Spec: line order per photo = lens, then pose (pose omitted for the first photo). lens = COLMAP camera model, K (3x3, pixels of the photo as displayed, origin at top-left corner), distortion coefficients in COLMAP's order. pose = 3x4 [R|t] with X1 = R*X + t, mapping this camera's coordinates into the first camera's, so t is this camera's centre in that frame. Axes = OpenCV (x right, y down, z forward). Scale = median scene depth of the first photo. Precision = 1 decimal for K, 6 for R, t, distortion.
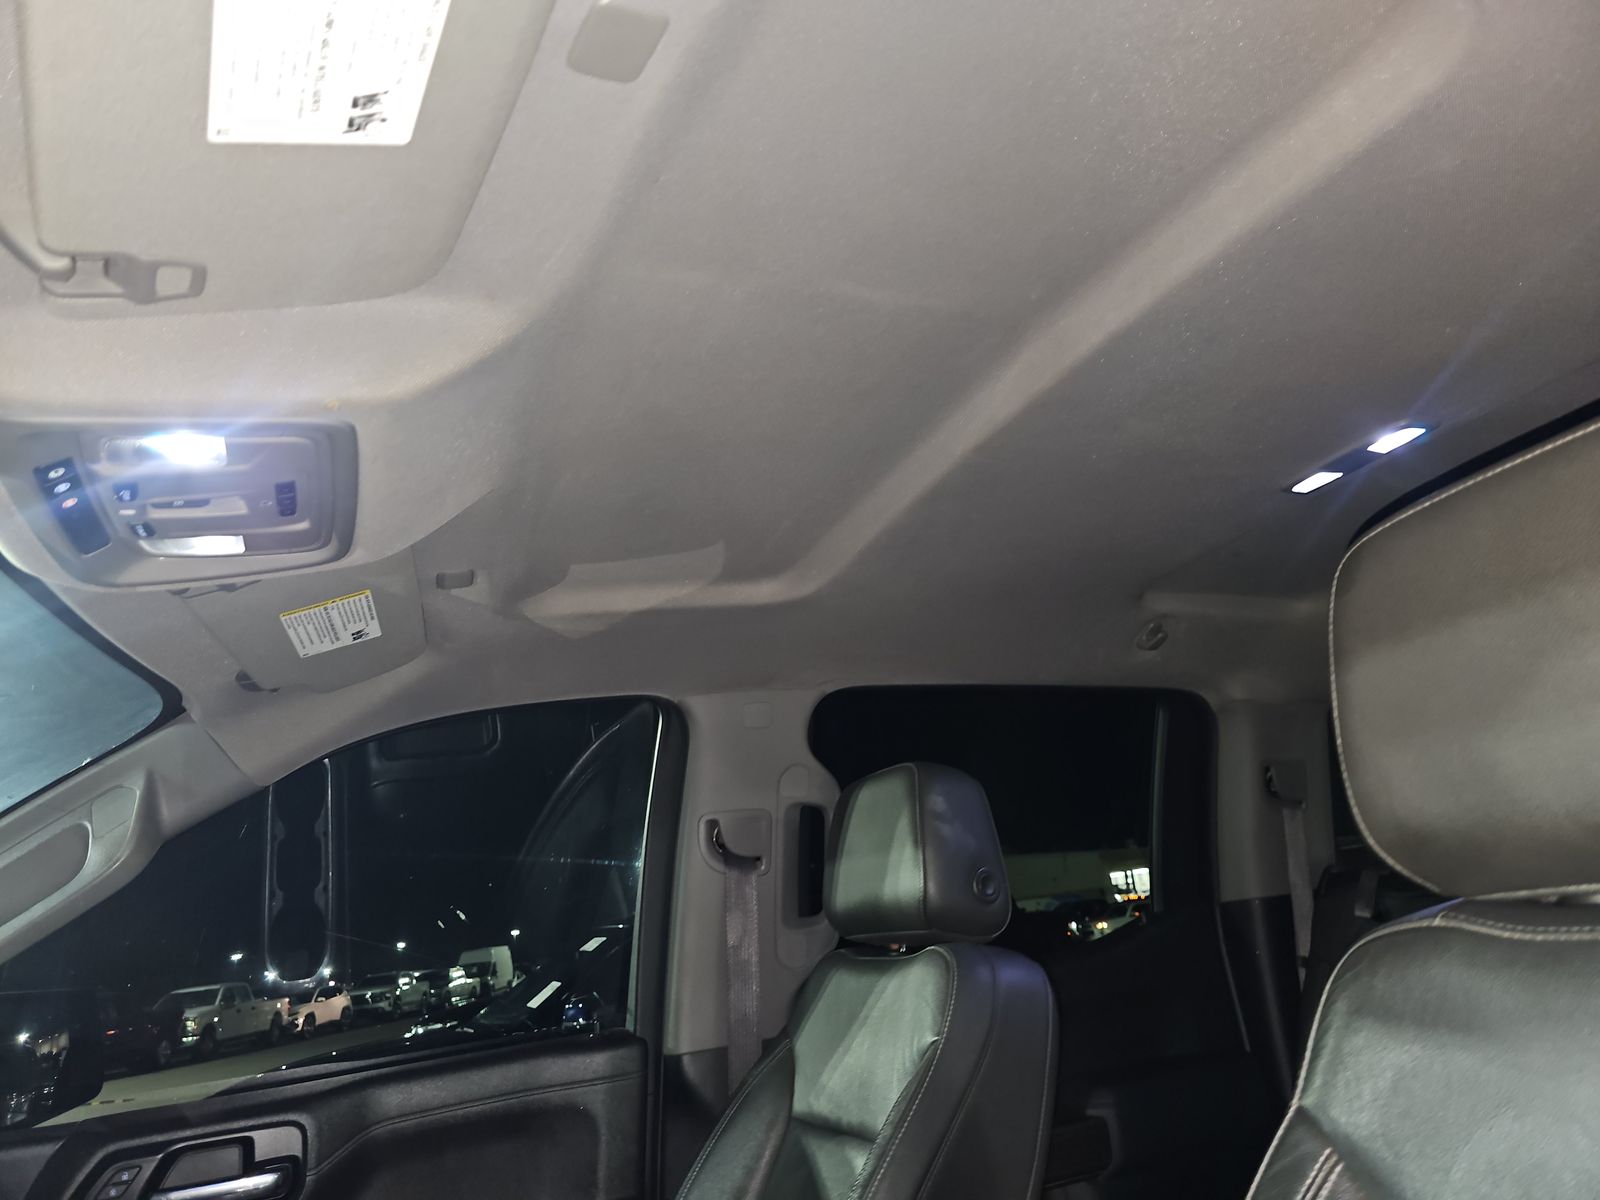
lens RADIAL K [[1036.5, 0, 800.0], [0, 1036.5, 600.0], [0, 0, 1]] dist [0.003158, -0.024483]
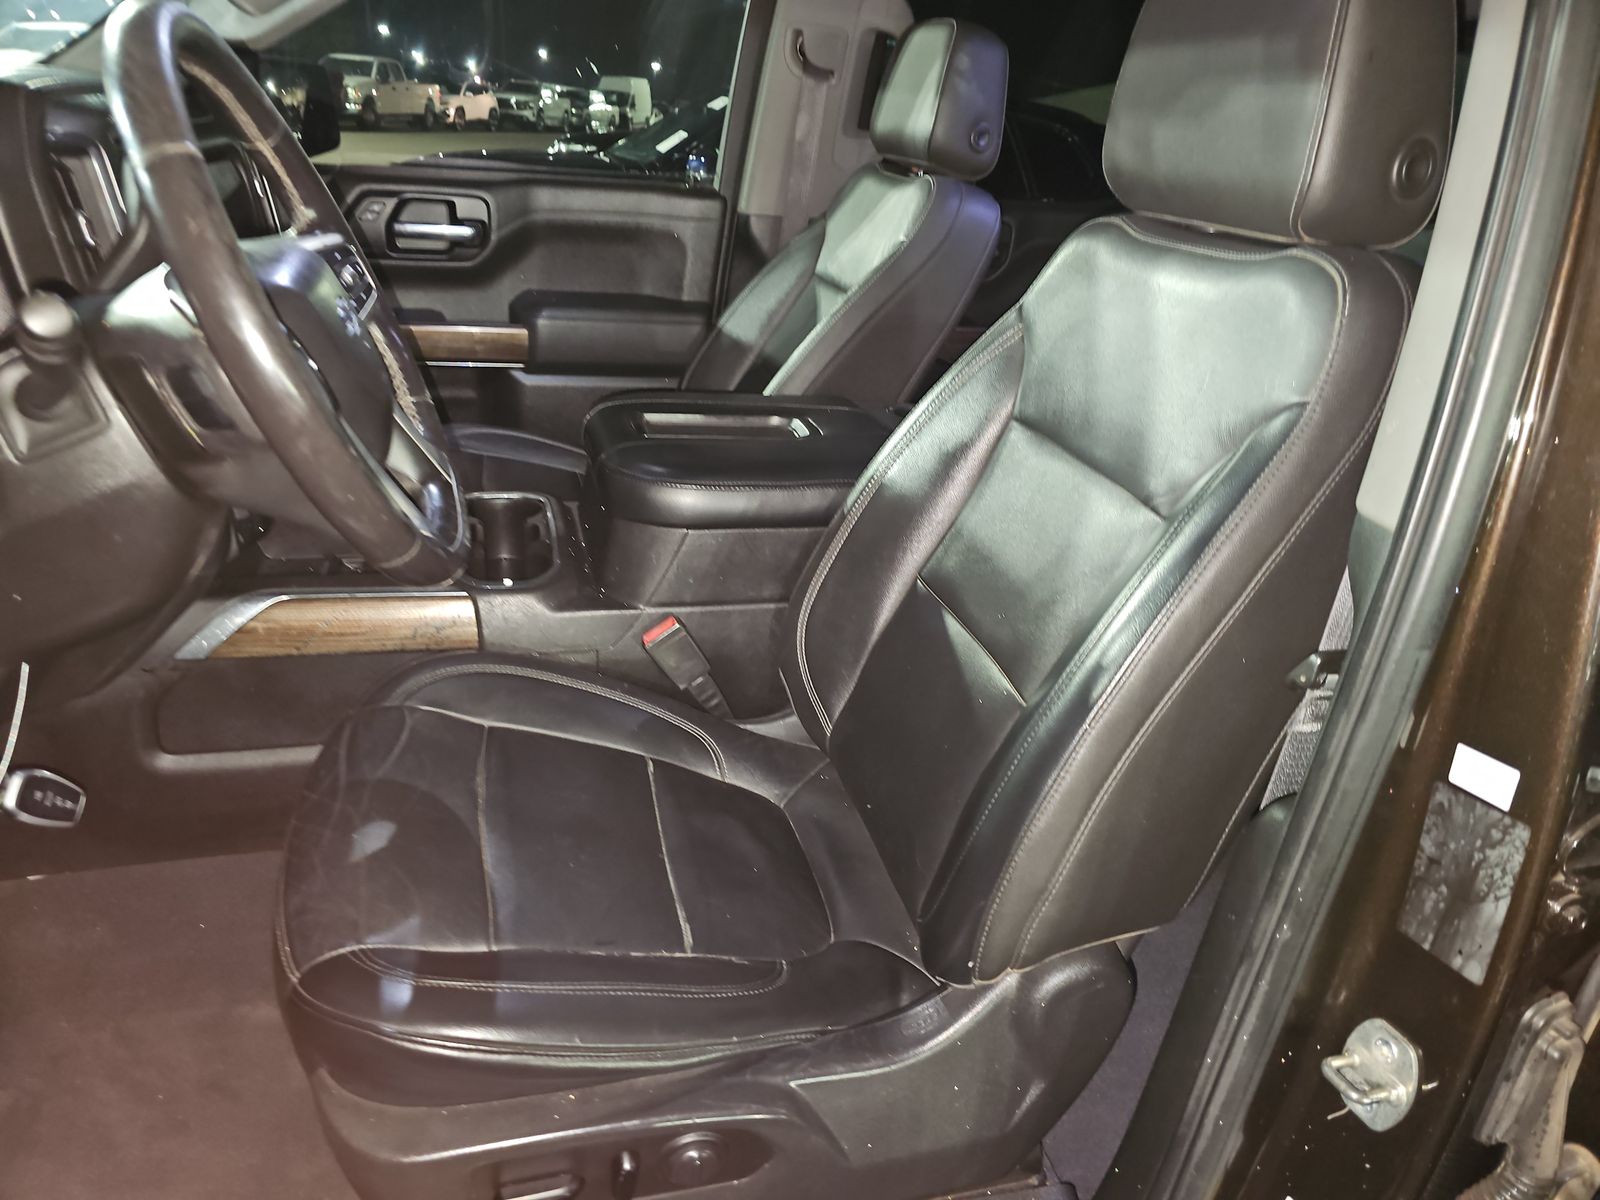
lens RADIAL K [[1061.9, 0, 800.0], [0, 1061.9, 600.0], [0, 0, 1]] dist [0.049631, -0.001840]
pose [[0.970351, 0.238472, -0.039382, 0.049629], [-0.150129, 0.722358, 0.675026, -0.060892], [0.189422, -0.649099, 0.736742, -0.139132]]
